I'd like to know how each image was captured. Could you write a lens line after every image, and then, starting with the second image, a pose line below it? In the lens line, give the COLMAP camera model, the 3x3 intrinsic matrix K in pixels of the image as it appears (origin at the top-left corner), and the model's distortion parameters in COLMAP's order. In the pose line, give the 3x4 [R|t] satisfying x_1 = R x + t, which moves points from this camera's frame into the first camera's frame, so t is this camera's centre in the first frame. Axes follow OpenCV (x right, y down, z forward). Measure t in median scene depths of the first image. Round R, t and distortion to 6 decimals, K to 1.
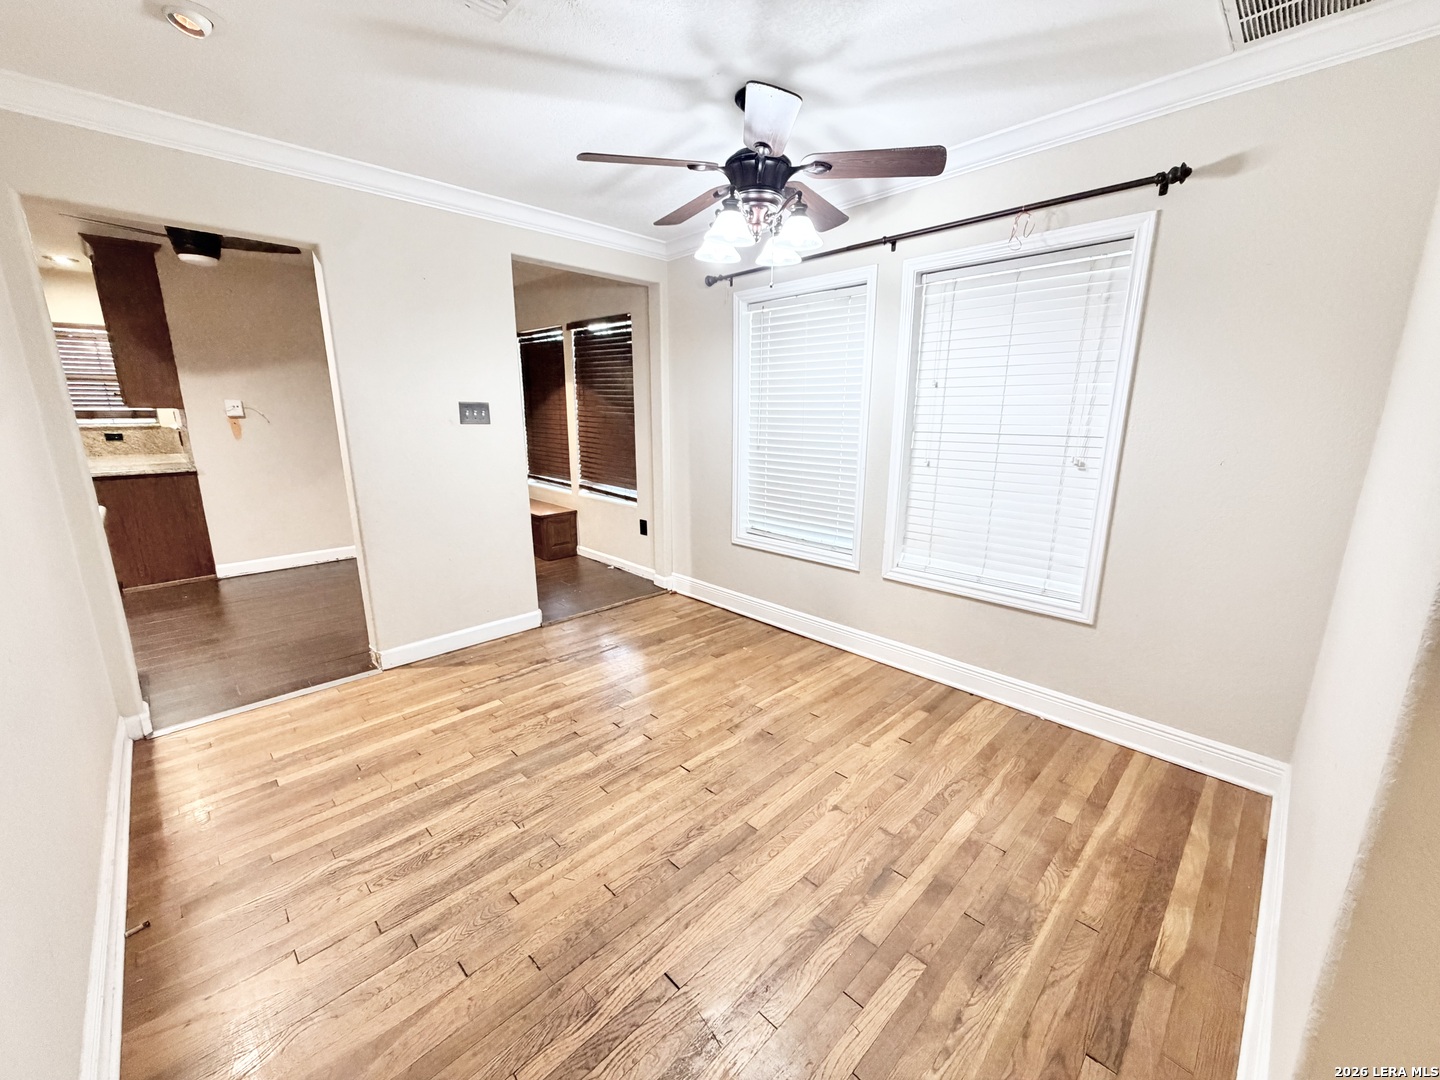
lens RADIAL K [[573.6, 0, 715.1], [0, 573.6, 546.5], [0, 0, 1]] dist [0.000068, 0.000506]
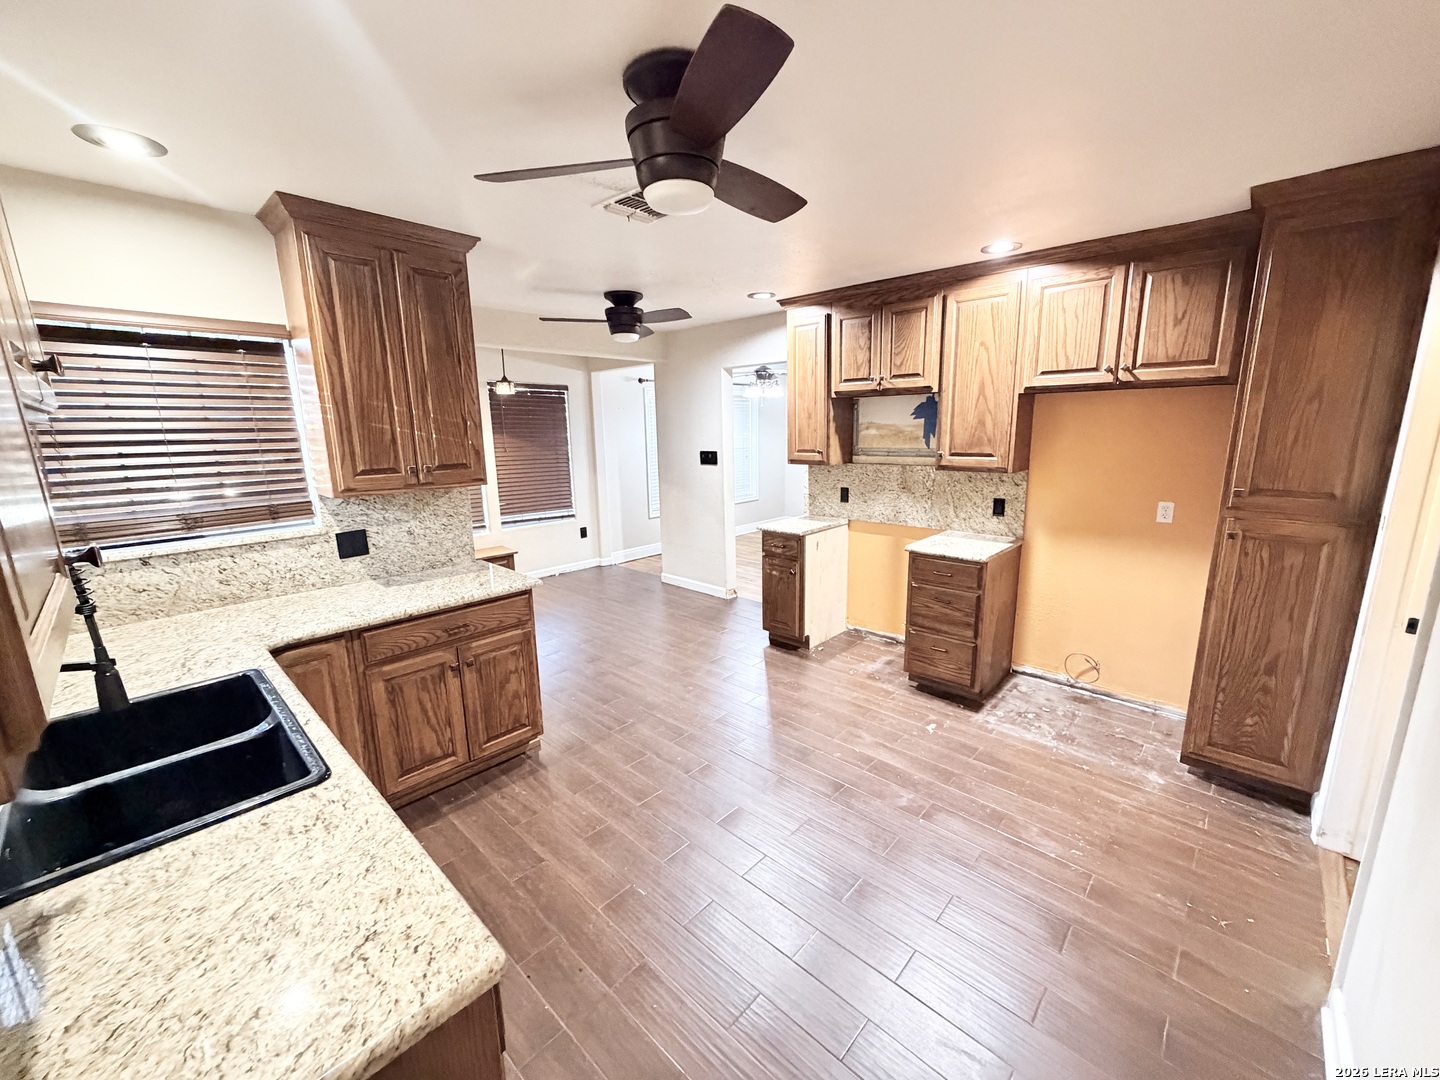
lens RADIAL K [[573.6, 0, 717.2], [0, 573.6, 541.6], [0, 0, 1]] dist [0.000068, 0.000506]
pose [[-0.031085, -0.205036, 0.978261, -2.778952], [0.251014, 0.945766, 0.206201, -0.403623], [-0.967484, 0.251967, 0.022068, 1.190246]]
